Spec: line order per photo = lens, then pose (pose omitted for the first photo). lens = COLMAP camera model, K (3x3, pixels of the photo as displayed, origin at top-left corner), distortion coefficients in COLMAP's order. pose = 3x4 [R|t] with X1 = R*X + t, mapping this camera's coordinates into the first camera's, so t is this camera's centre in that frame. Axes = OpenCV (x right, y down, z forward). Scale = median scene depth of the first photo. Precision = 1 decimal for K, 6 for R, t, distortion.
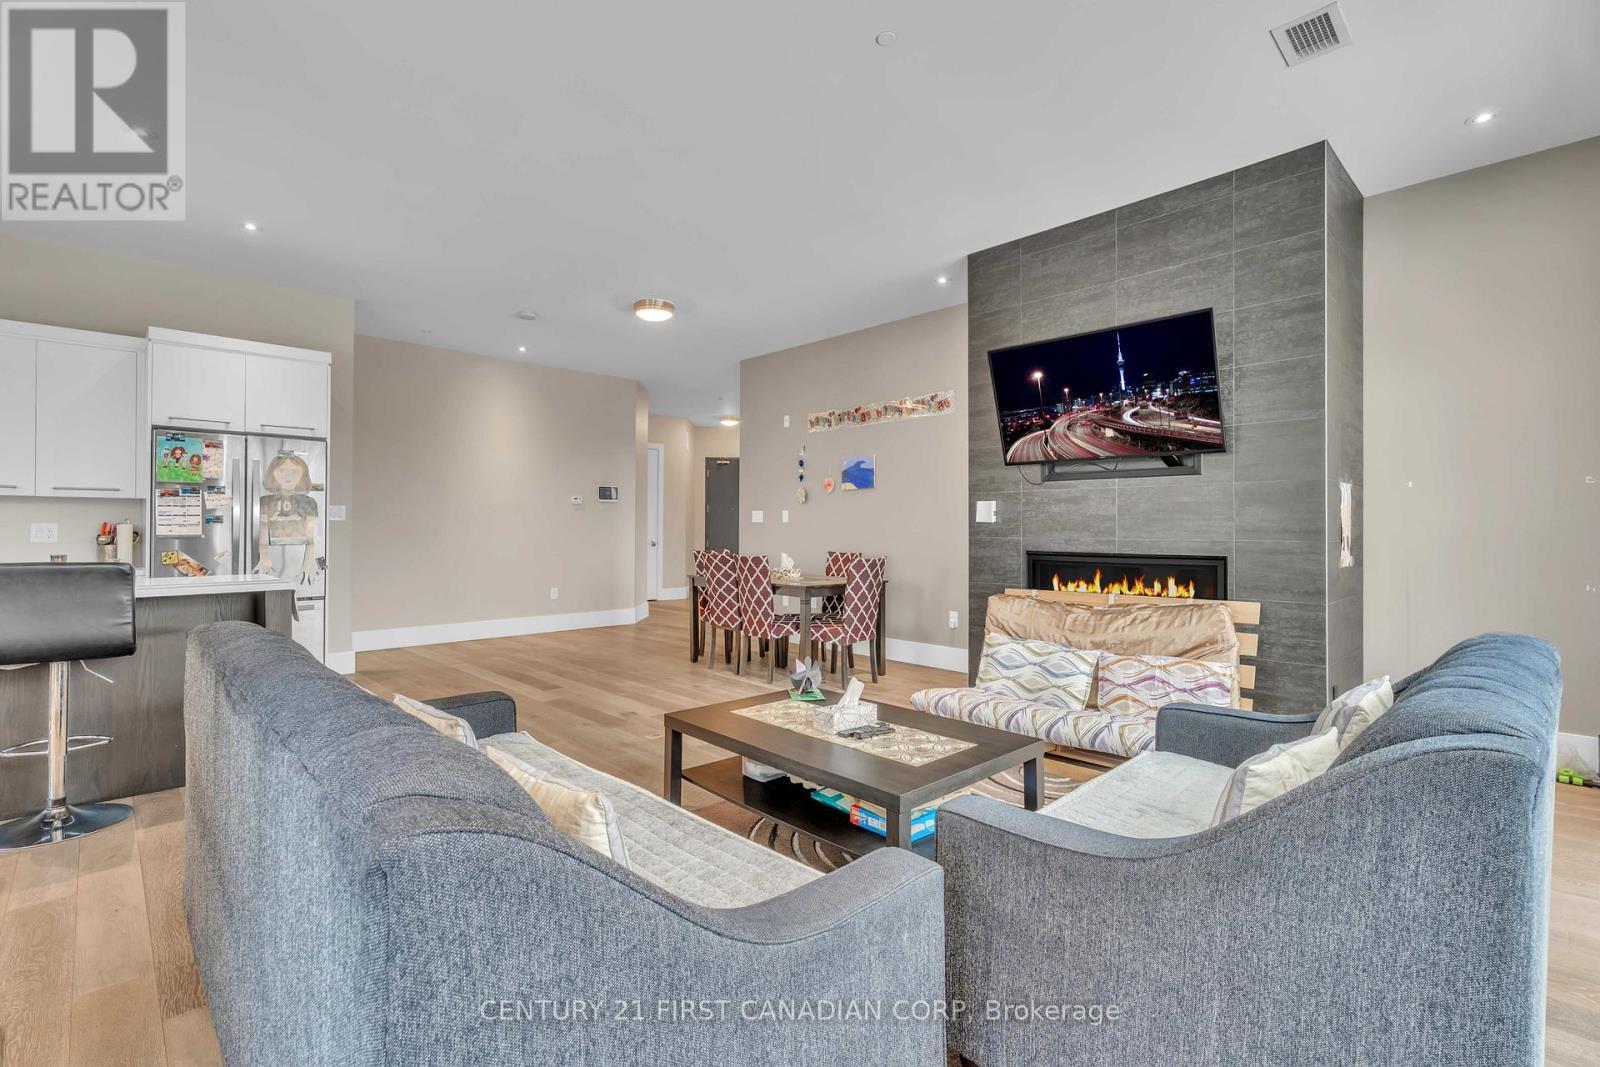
lens RADIAL K [[721.1, 0, 806.7], [0, 721.1, 528.5], [0, 0, 1]] dist [0.005212, -0.000560]
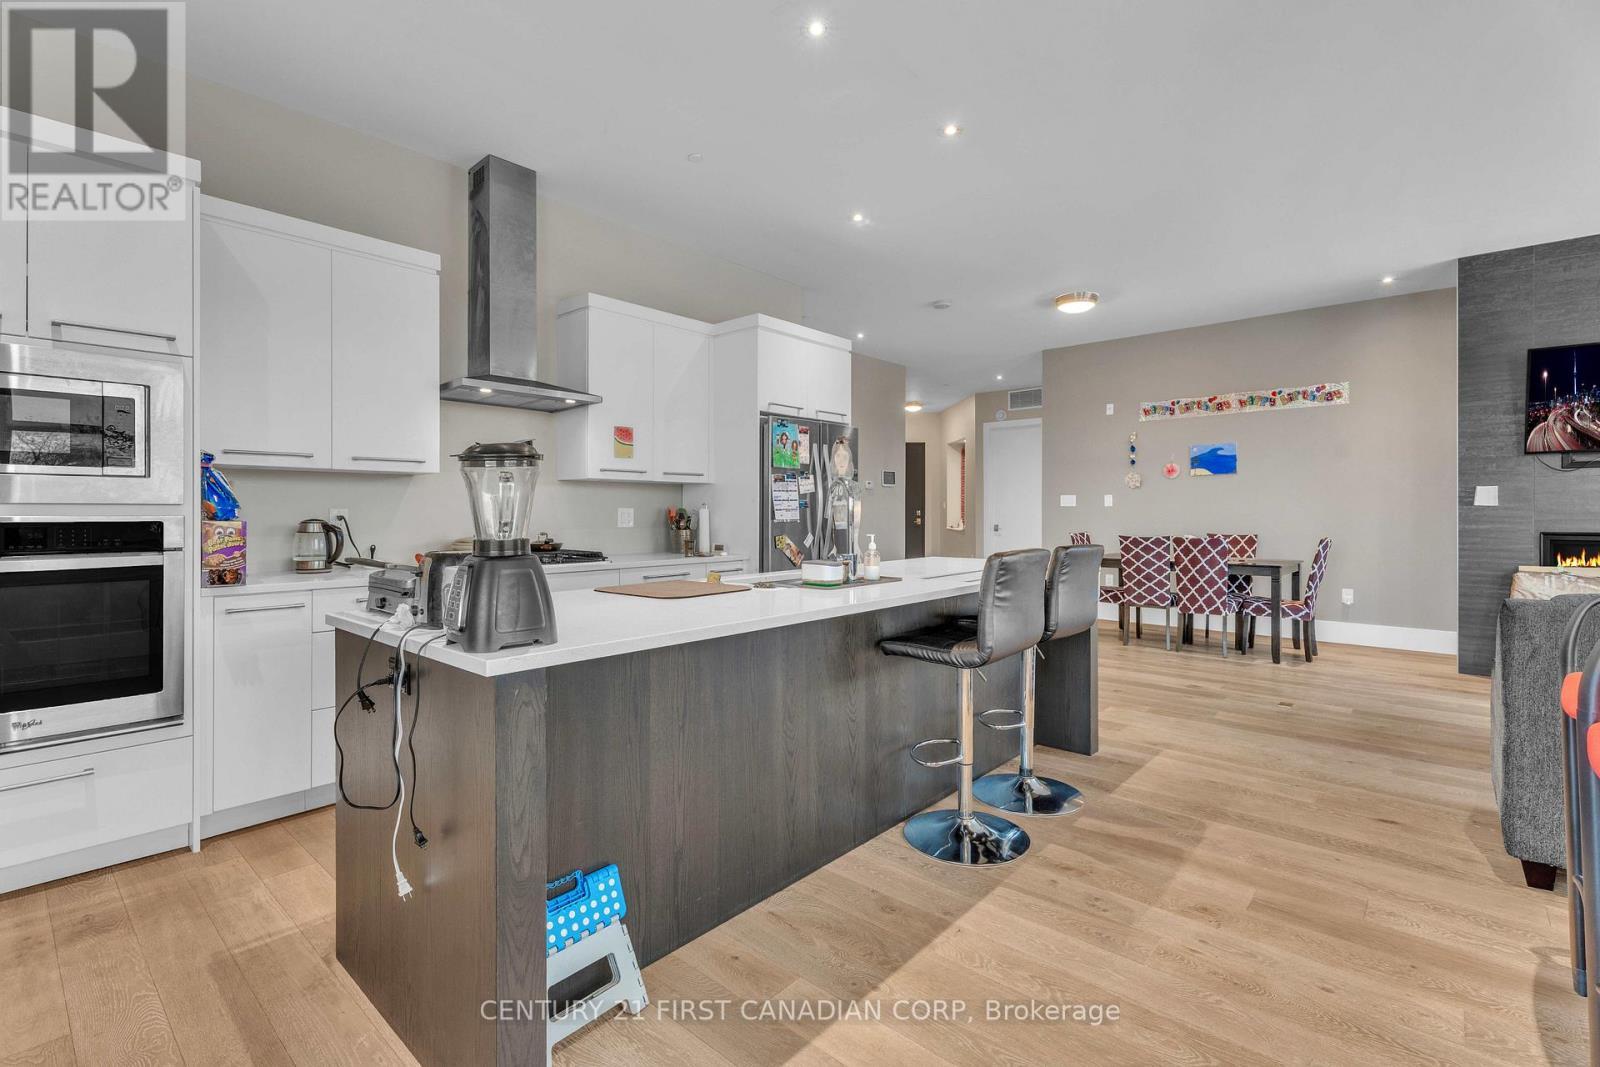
lens RADIAL K [[721.1, 0, 805.8], [0, 721.1, 518.1], [0, 0, 1]] dist [0.005212, -0.000560]
pose [[0.997081, -0.003459, 0.076274, -0.965480], [0.002873, 0.999966, 0.007791, -0.000838], [-0.076298, -0.007549, 0.997056, -0.015259]]
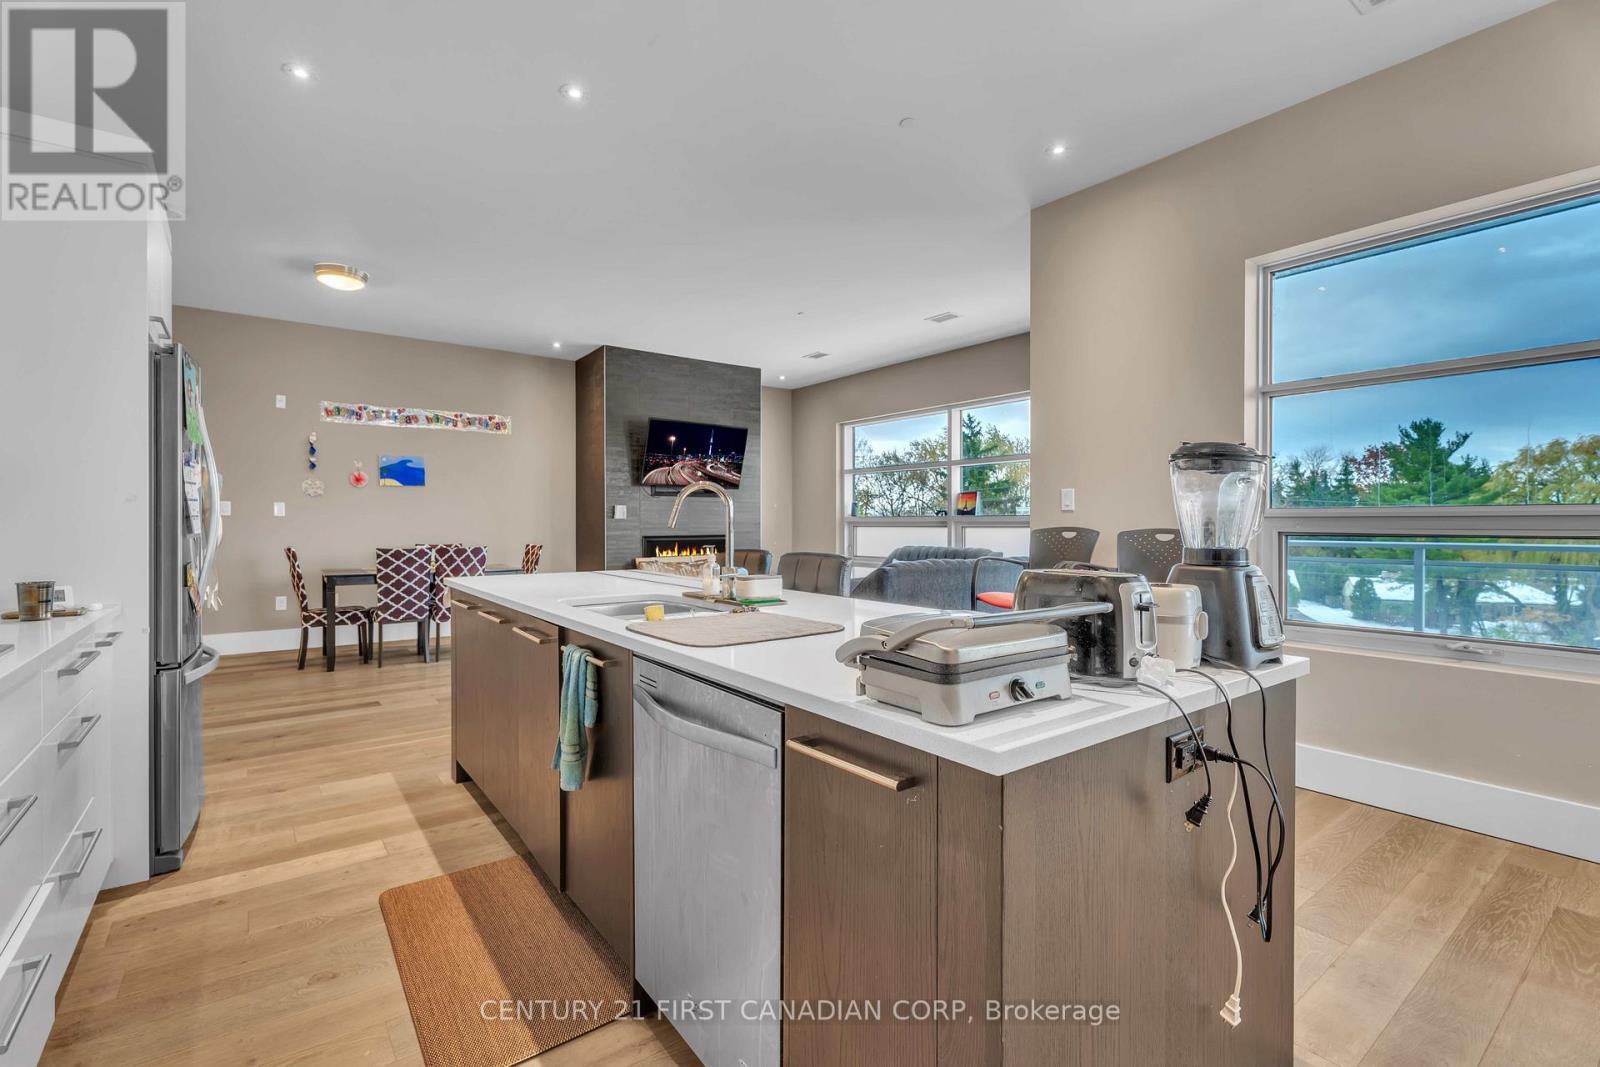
lens RADIAL K [[721.1, 0, 784.2], [0, 721.1, 523.3], [0, 0, 1]] dist [0.005212, -0.000560]
pose [[0.133931, -0.000368, 0.990991, -1.451747], [0.002494, 0.999997, 0.000034, 0.003496], [-0.990988, 0.002467, 0.133931, 0.479060]]
